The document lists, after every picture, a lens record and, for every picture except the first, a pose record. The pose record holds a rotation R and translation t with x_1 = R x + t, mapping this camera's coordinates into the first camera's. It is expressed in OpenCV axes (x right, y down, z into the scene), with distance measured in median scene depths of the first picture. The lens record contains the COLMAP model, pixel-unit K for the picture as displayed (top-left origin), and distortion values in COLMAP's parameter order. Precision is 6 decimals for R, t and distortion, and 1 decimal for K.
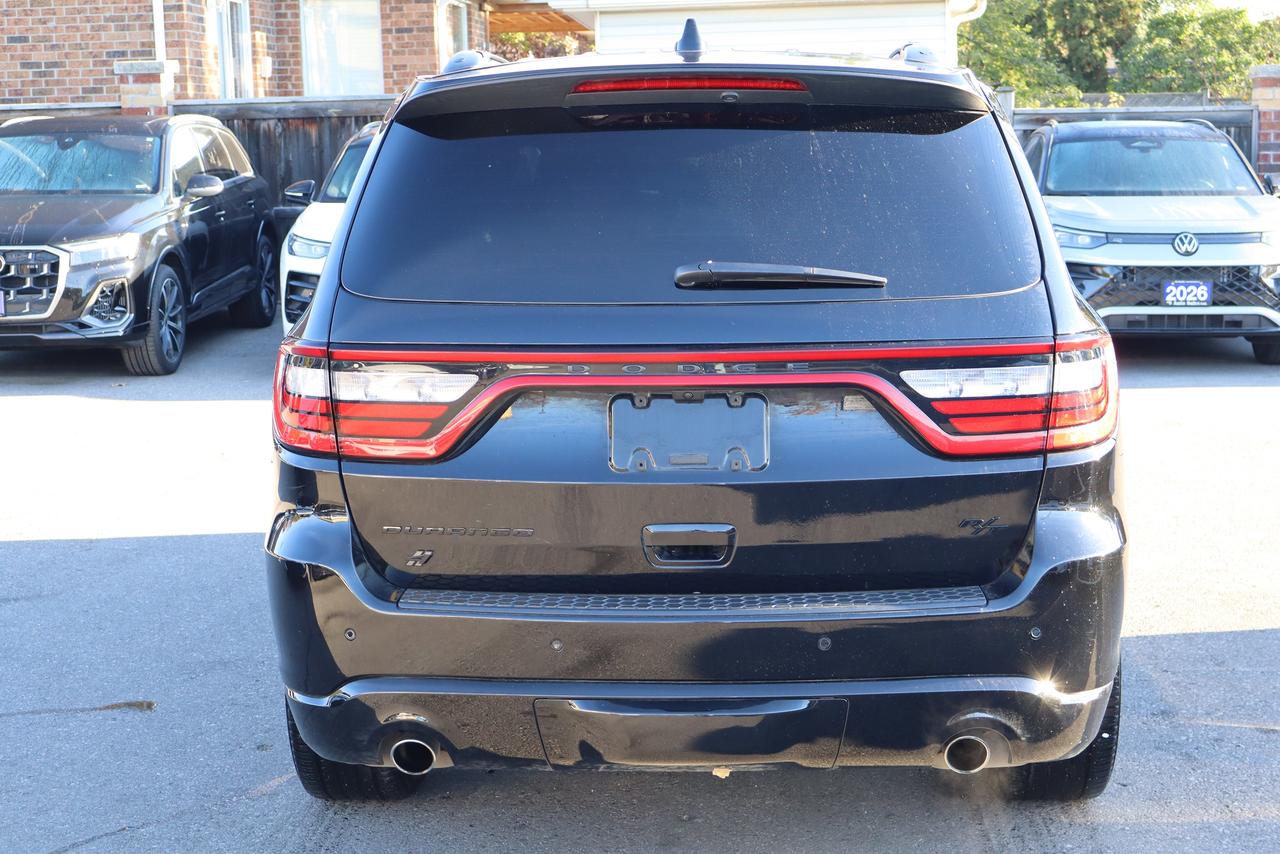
lens RADIAL K [[2152.0, 0, 639.0], [0, 2152.0, 420.2], [0, 0, 1]] dist [-0.000602, 0.000000]
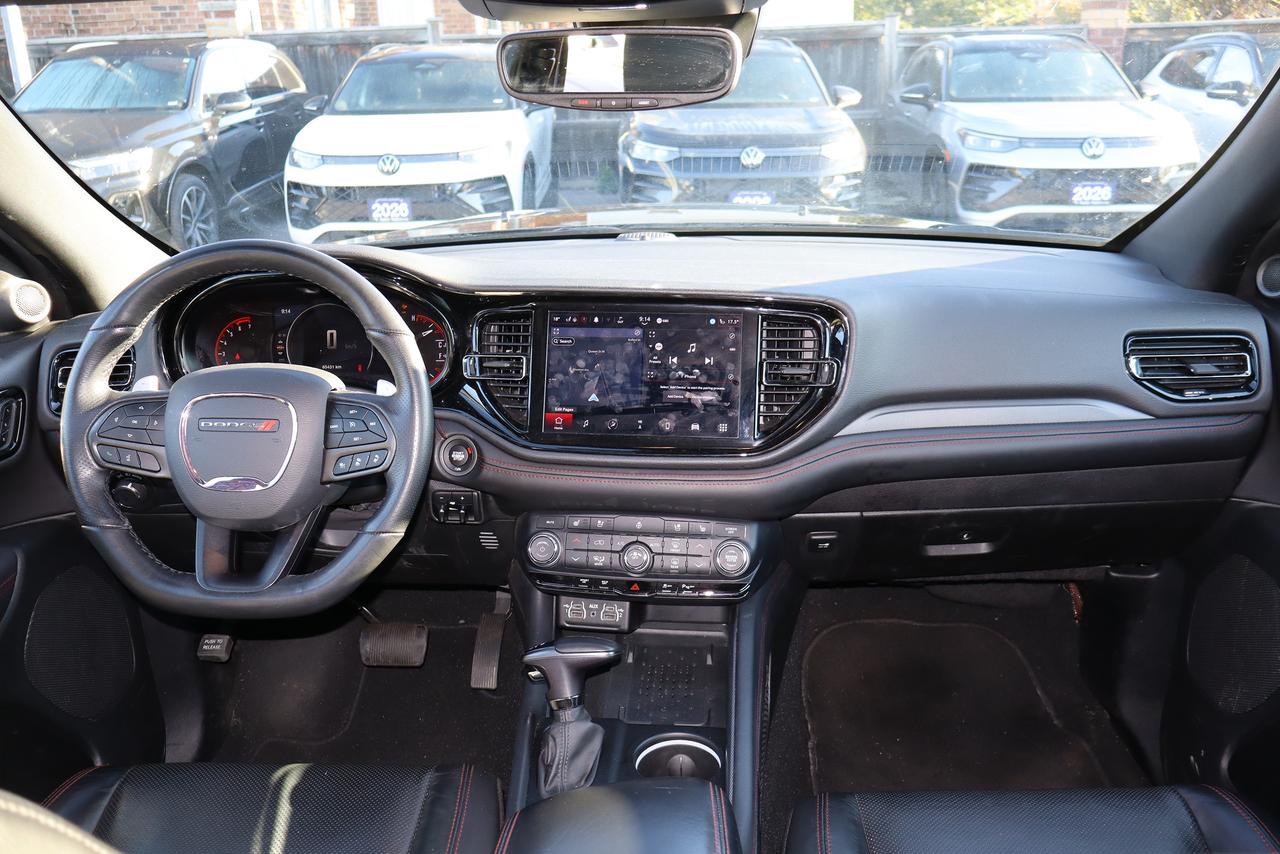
lens RADIAL K [[1060.1, 0, 643.7], [0, 1060.1, 438.7], [0, 0, 1]] dist [-0.001319, -0.013073]
pose [[0.999826, -0.015520, 0.010387, 0.011791], [0.013037, 0.978298, 0.206790, -0.037575], [-0.013371, -0.206619, 0.978330, 0.324812]]
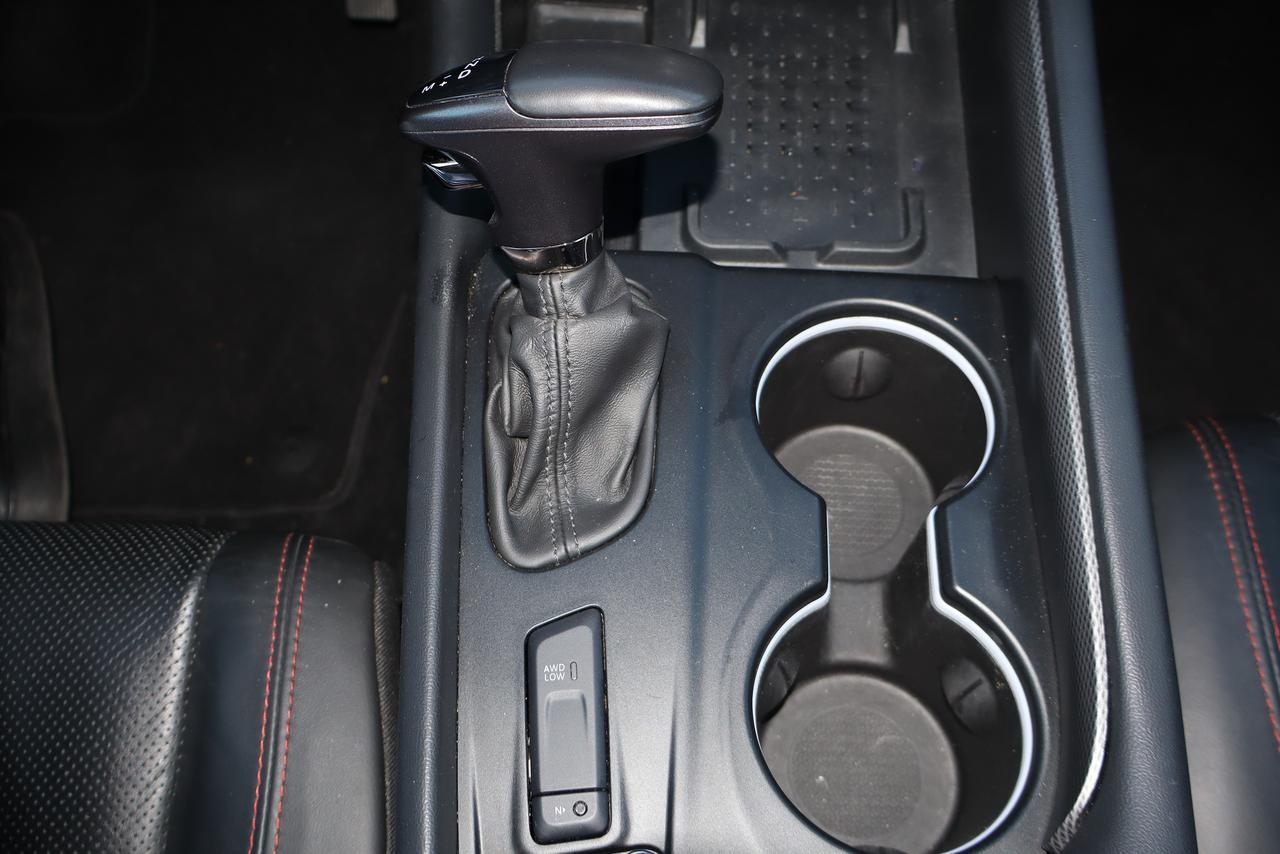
lens RADIAL K [[1060.1, 0, 634.4], [0, 1060.1, 435.8], [0, 0, 1]] dist [-0.001319, -0.013073]
pose [[0.999065, -0.030782, 0.030349, 0.008756], [-0.004686, 0.620832, 0.783930, -0.024597], [-0.042973, -0.783339, 0.620107, 0.363180]]
